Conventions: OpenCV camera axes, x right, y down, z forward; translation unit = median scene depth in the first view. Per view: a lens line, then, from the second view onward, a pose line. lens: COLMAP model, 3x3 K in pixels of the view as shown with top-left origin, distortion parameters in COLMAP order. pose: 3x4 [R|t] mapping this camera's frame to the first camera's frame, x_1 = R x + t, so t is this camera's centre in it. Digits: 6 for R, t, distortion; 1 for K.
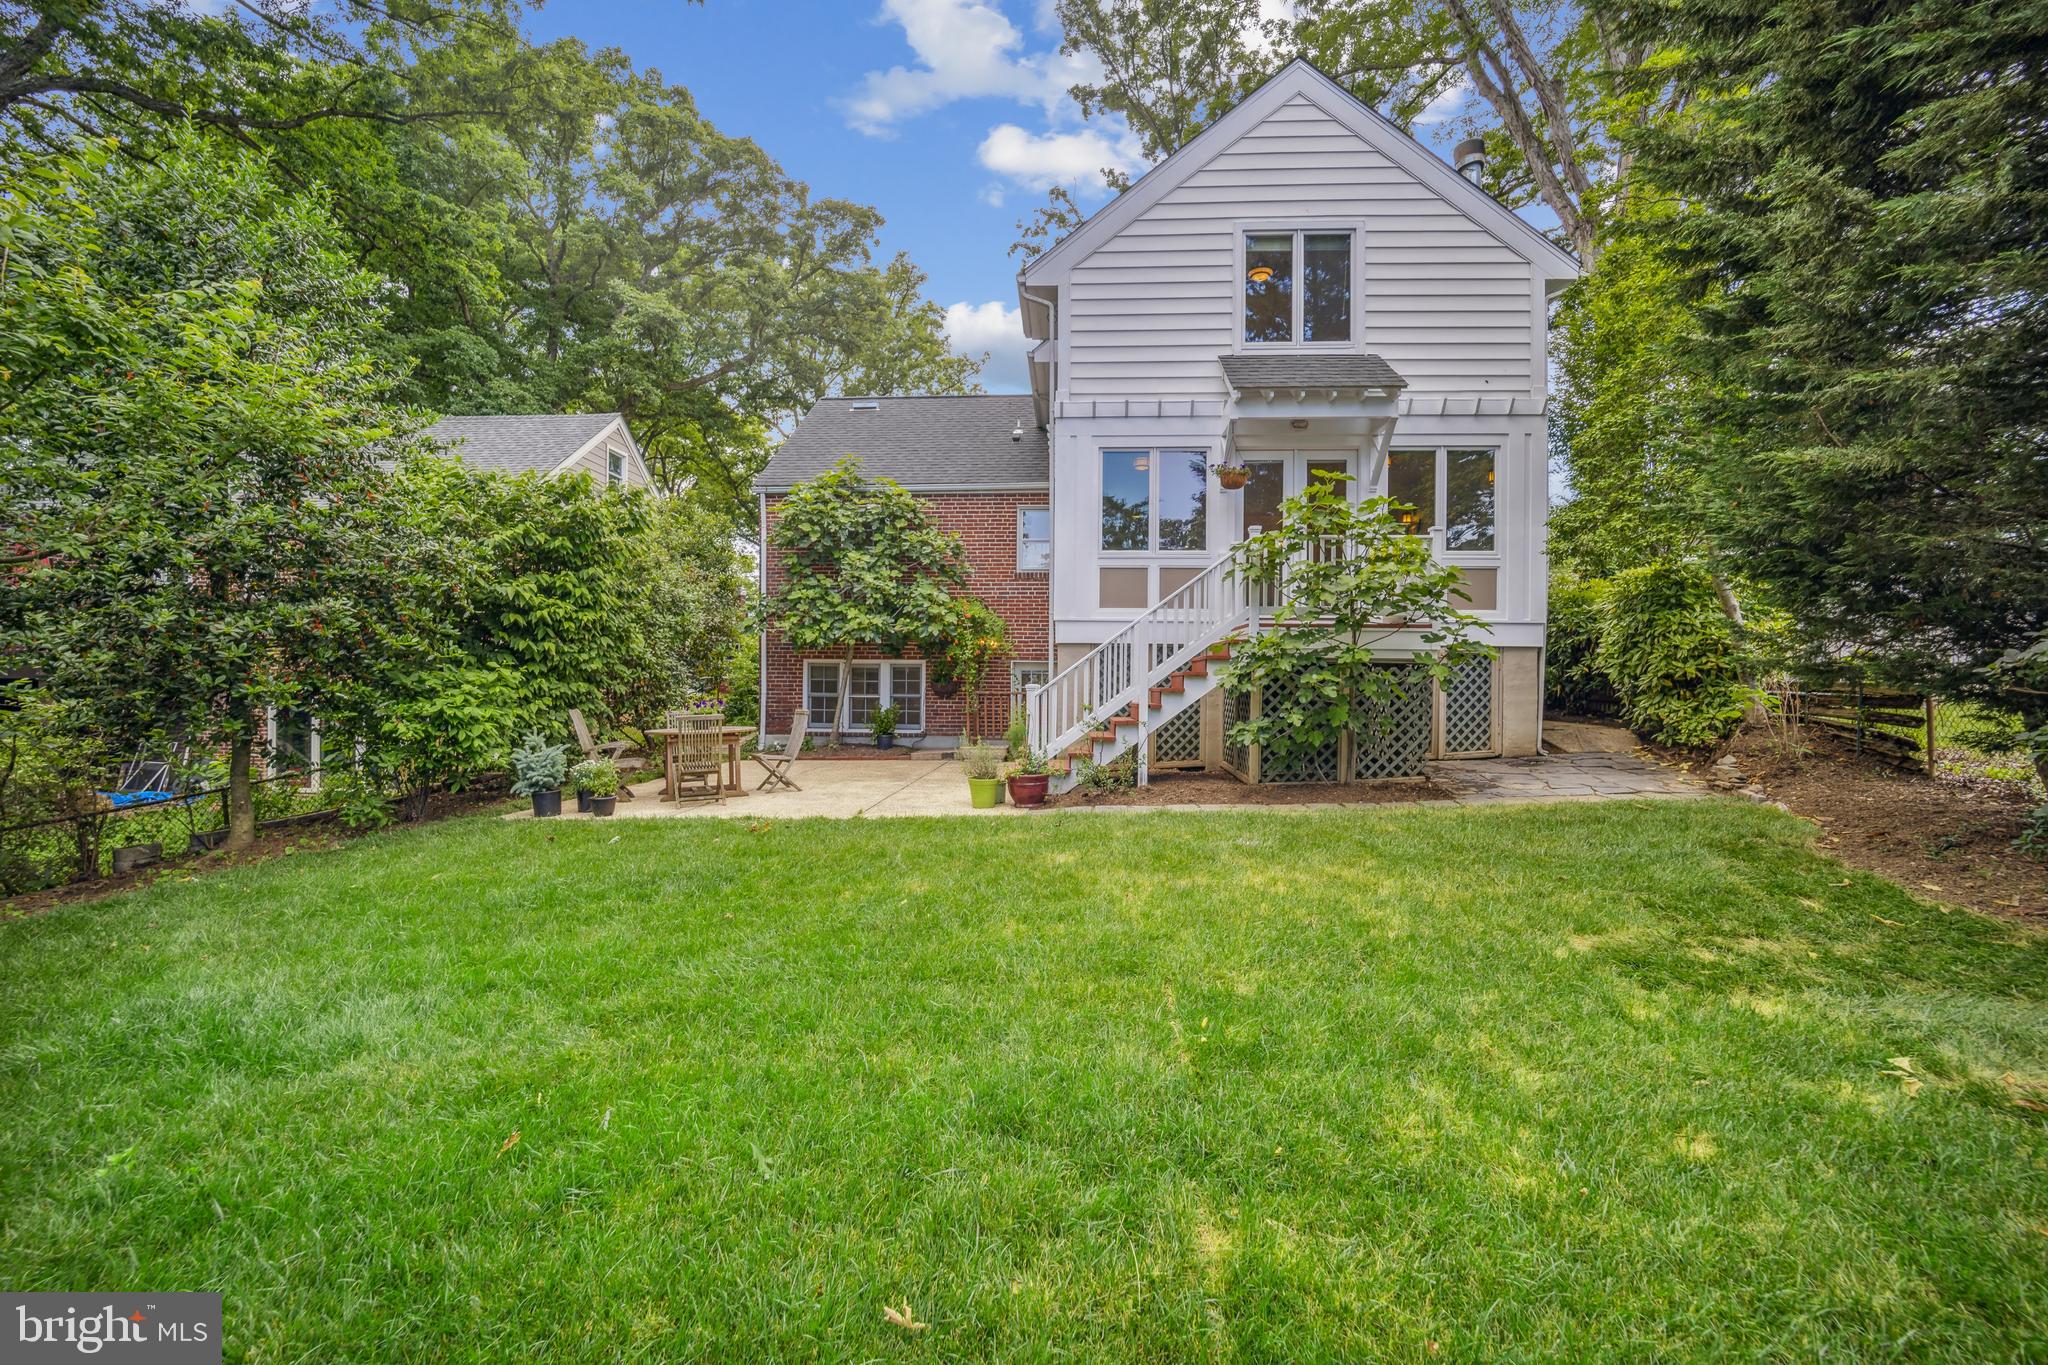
lens RADIAL K [[859.1, 0, 1020.4], [0, 859.1, 683.1], [0, 0, 1]] dist [-0.009750, -0.000765]
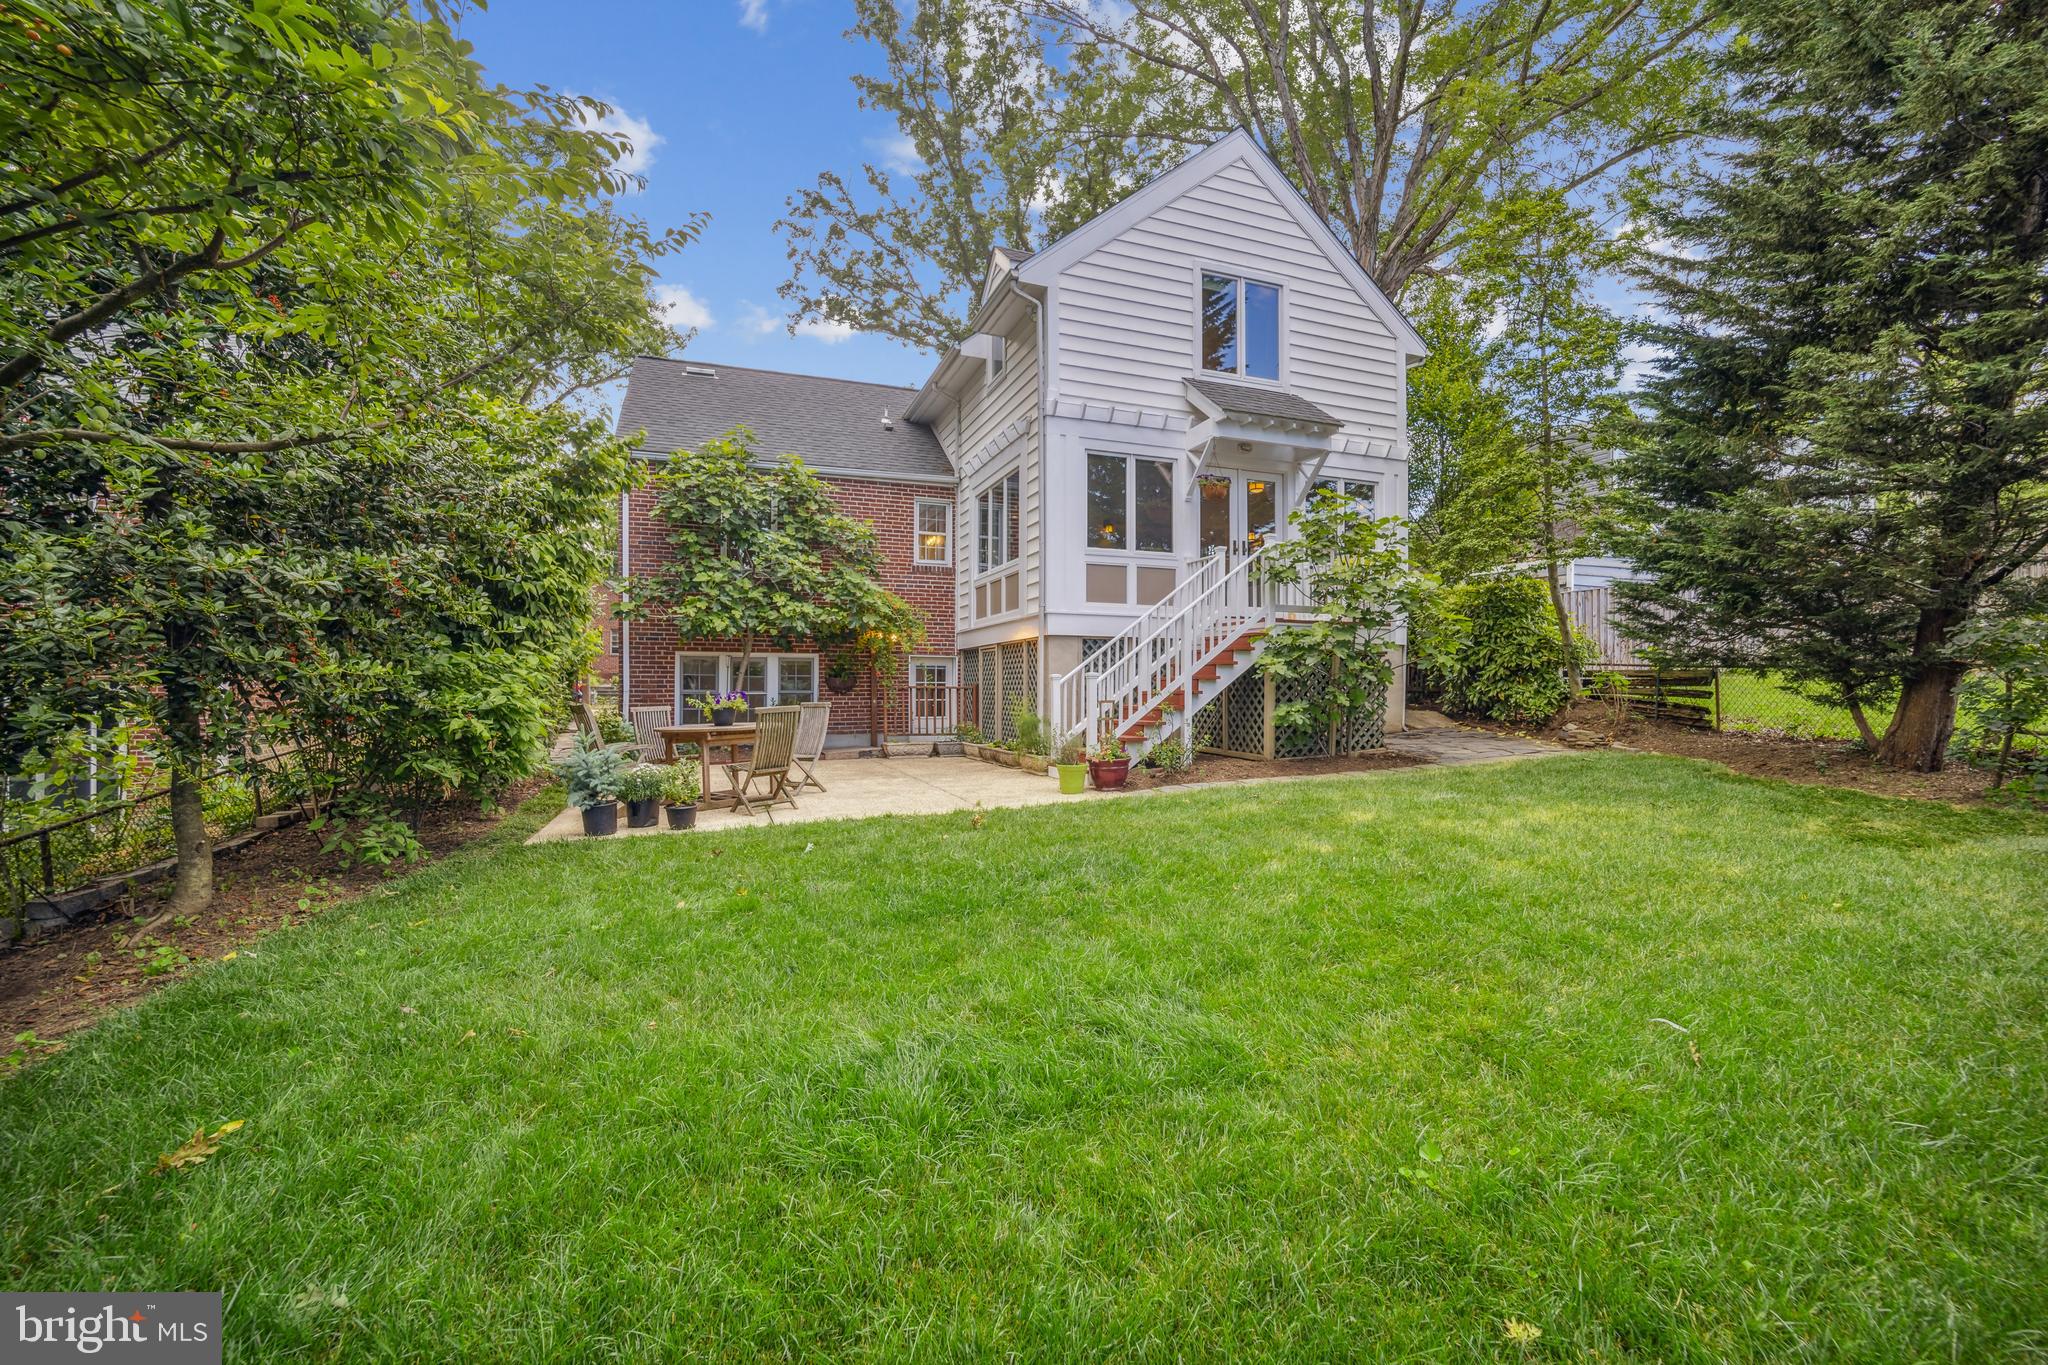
lens RADIAL K [[859.1, 0, 1025.5], [0, 859.1, 683.1], [0, 0, 1]] dist [-0.009750, -0.000765]
pose [[0.913677, -0.003875, 0.406423, -0.404635], [0.006598, 0.999964, -0.005298, 0.016292], [-0.406388, 0.007522, 0.913670, 0.077909]]
